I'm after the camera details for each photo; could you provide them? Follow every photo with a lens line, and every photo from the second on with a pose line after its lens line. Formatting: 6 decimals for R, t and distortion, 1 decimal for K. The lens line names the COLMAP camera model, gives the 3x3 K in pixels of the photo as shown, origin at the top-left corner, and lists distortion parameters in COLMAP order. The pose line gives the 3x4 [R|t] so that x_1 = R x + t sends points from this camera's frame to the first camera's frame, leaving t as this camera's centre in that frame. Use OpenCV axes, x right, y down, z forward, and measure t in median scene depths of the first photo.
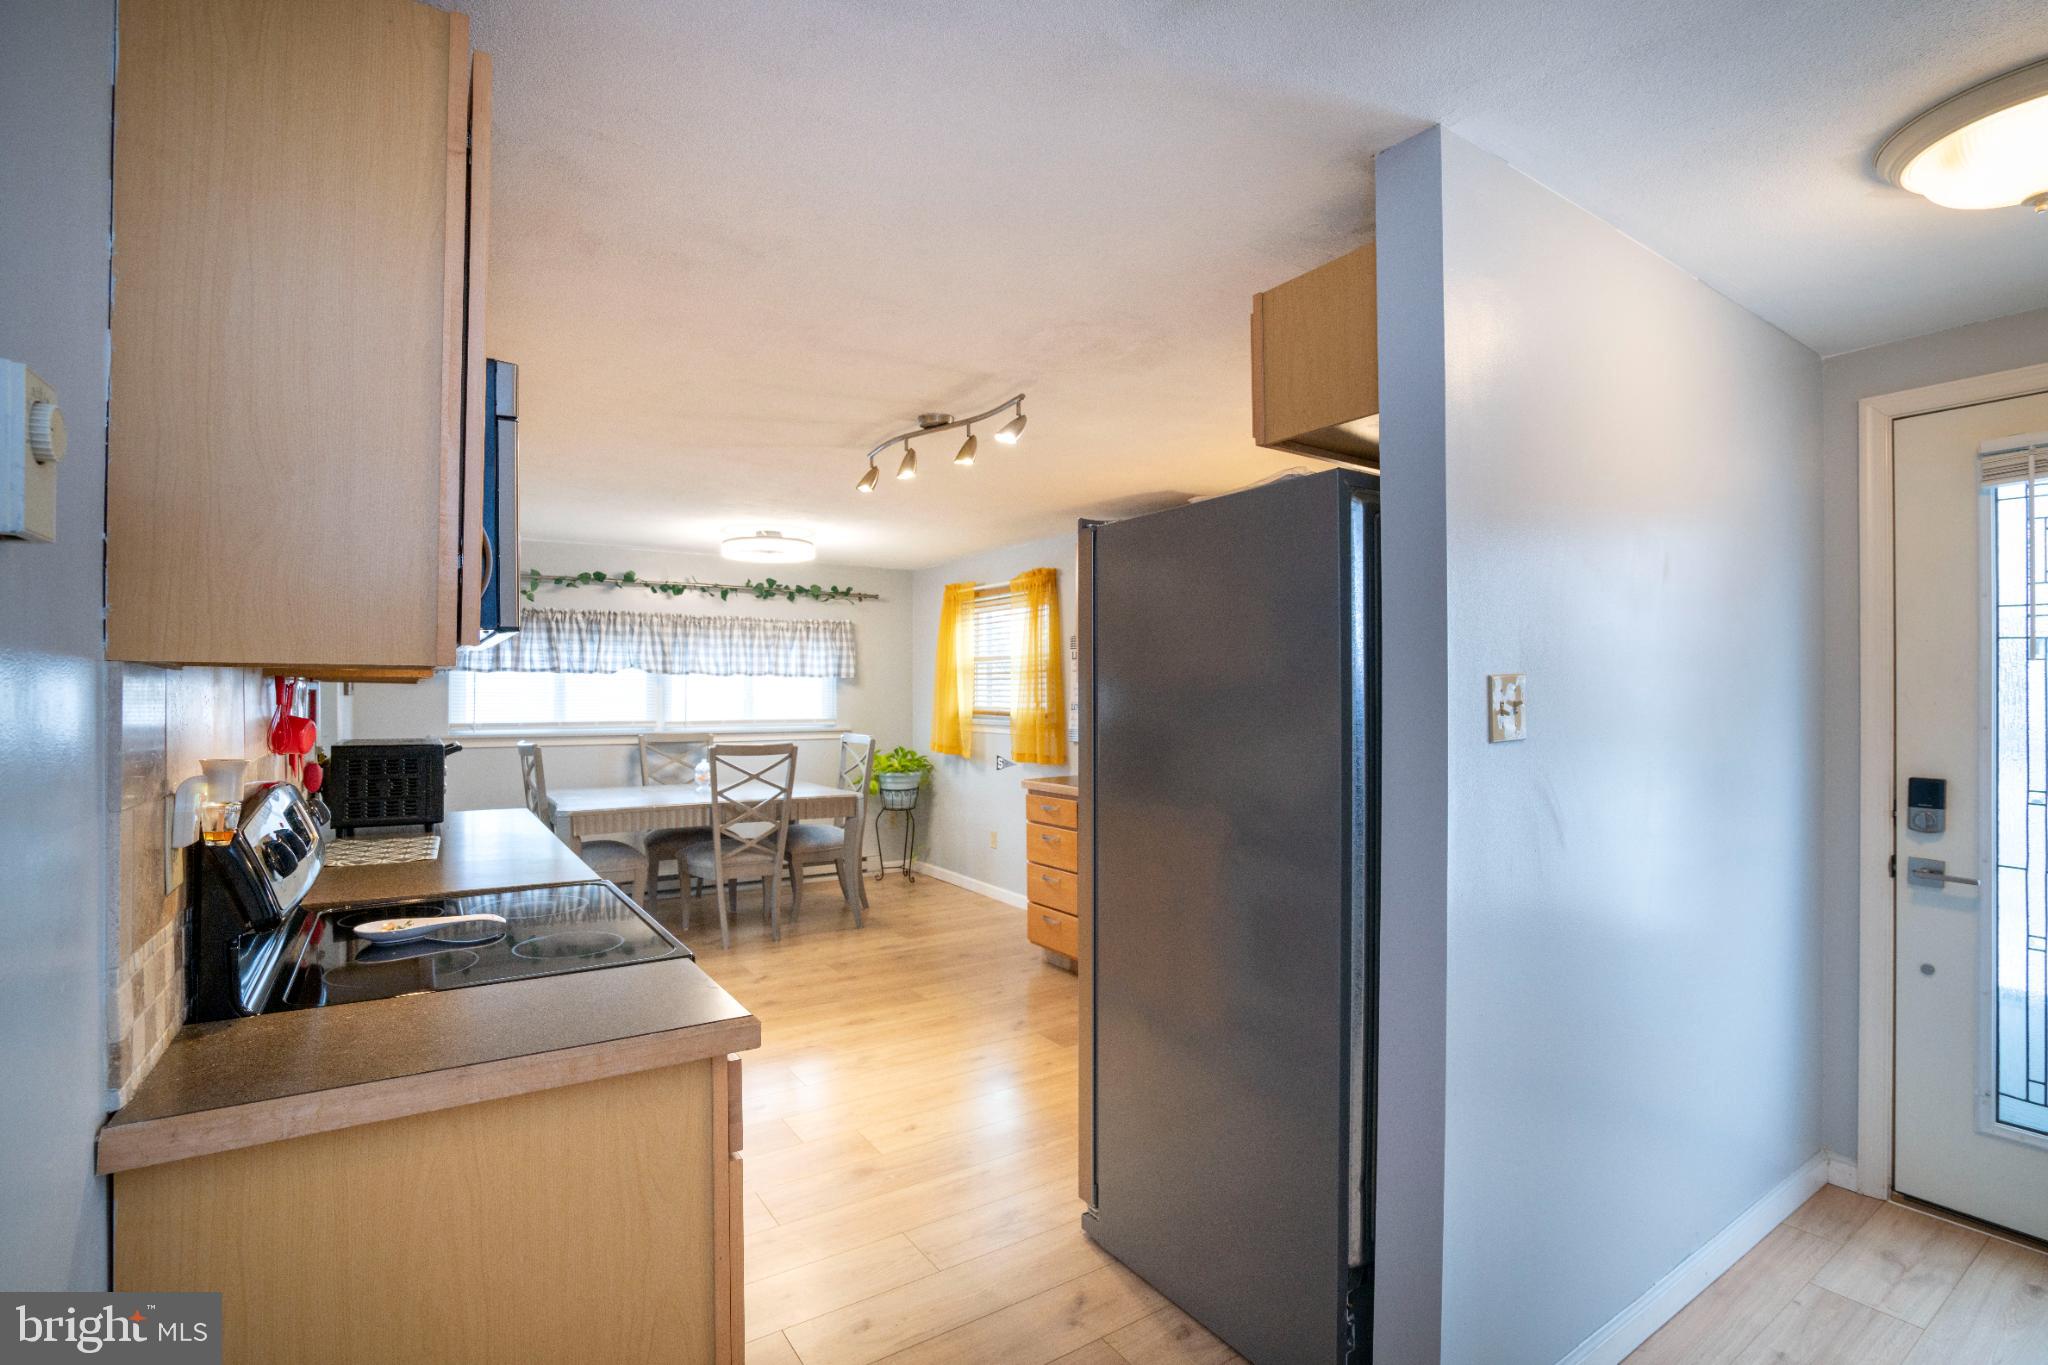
lens RADIAL K [[948.7, 0, 1021.7], [0, 948.7, 686.8], [0, 0, 1]] dist [-0.055307, 0.019510]
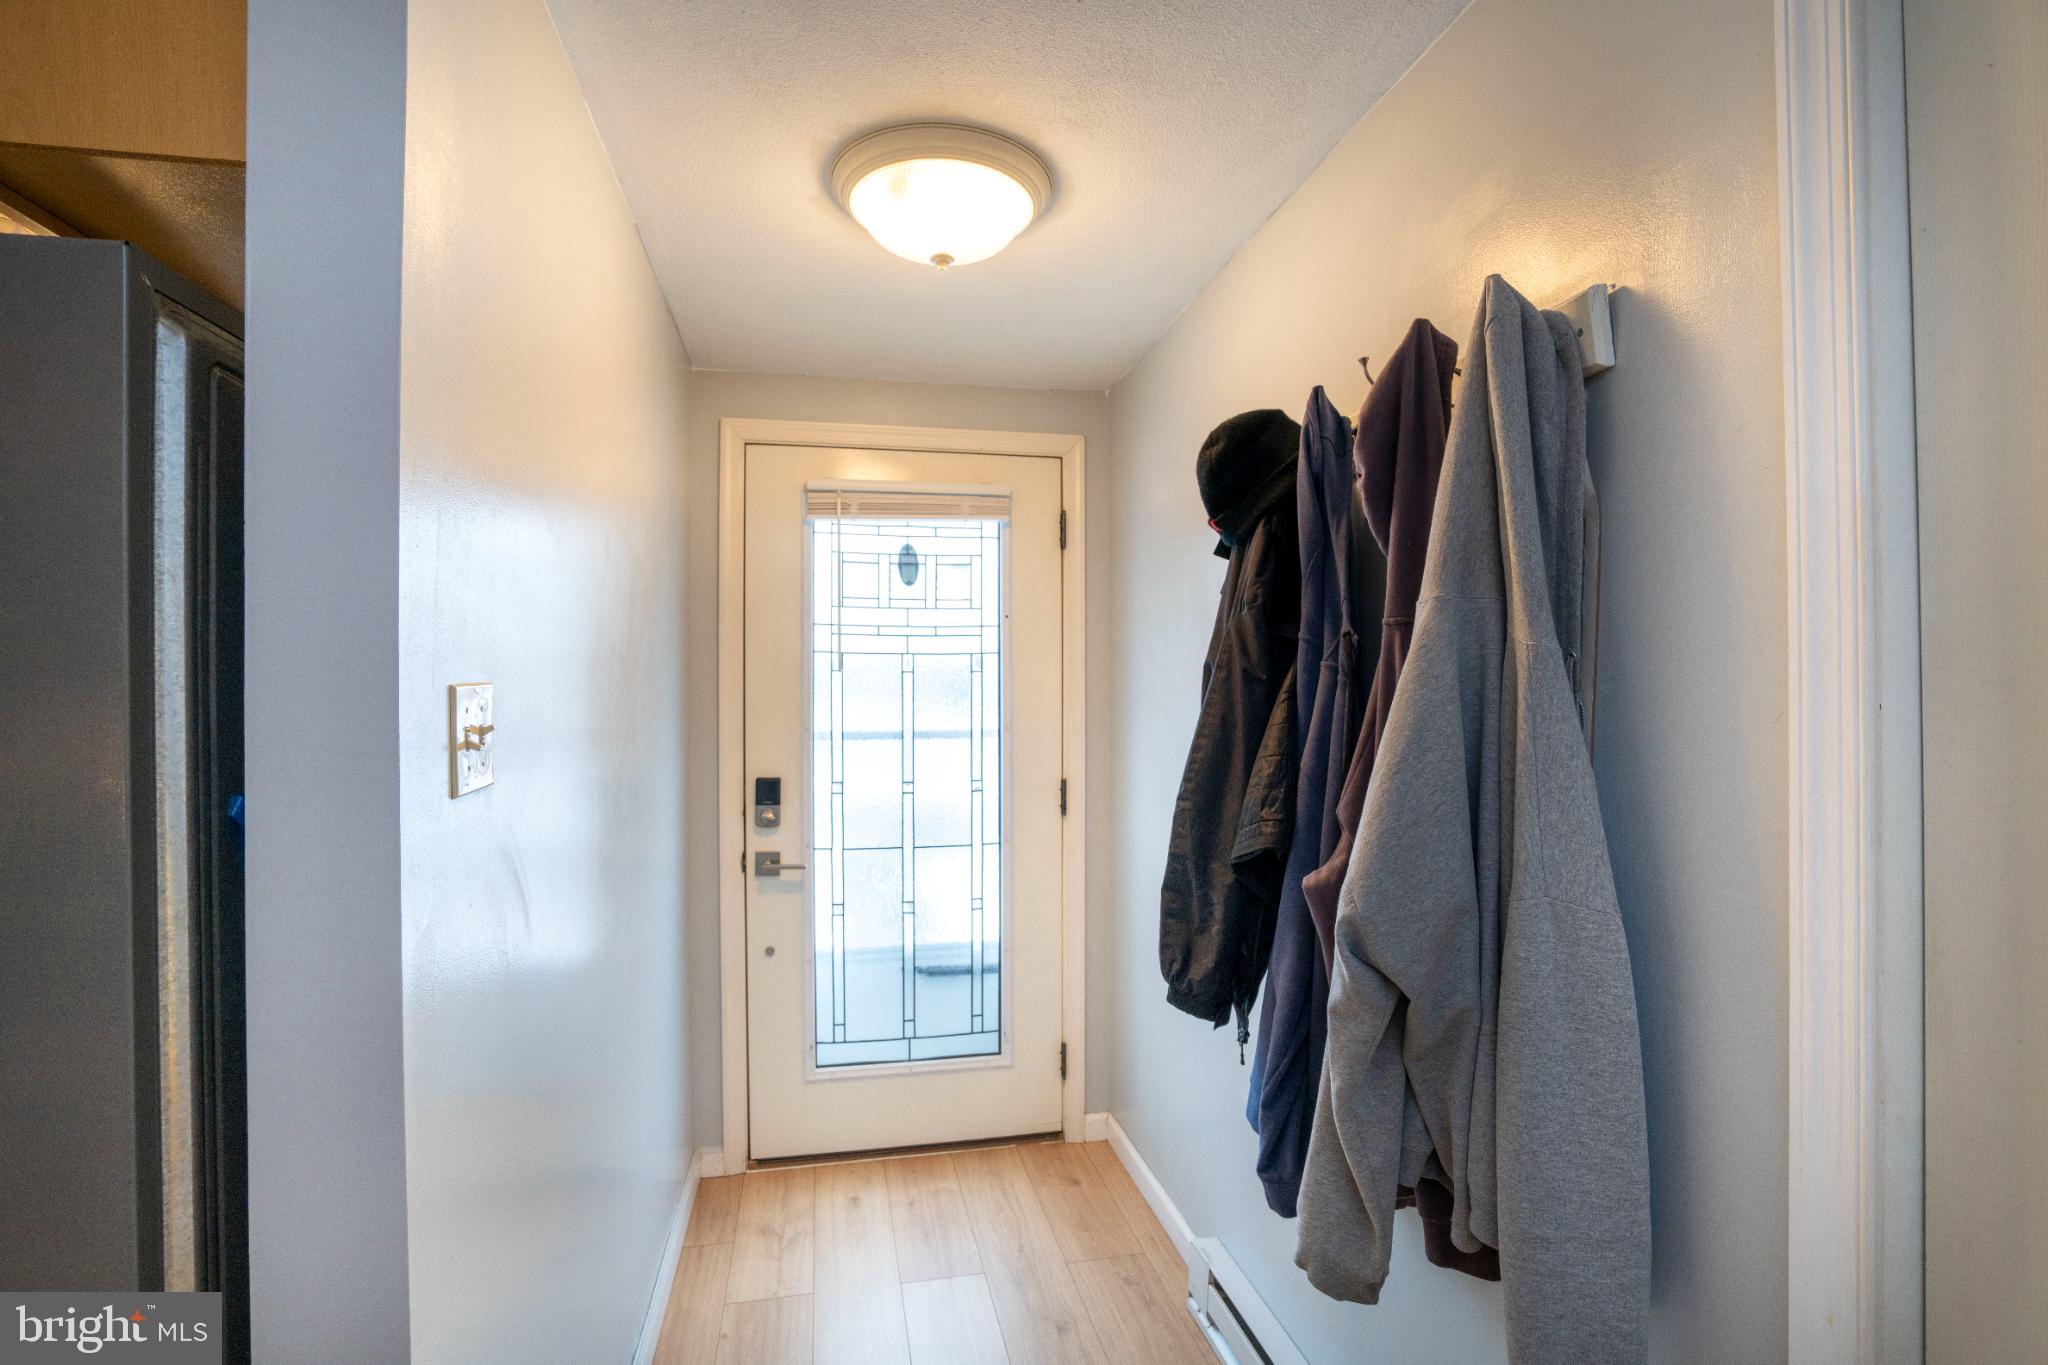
lens RADIAL K [[948.7, 0, 1021.8], [0, 948.7, 694.4], [0, 0, 1]] dist [-0.055307, 0.019510]
pose [[0.378127, -0.004444, 0.925743, 0.059951], [-0.002620, 0.999979, 0.005871, -0.007333], [-0.925750, -0.004646, 0.378108, 0.301306]]
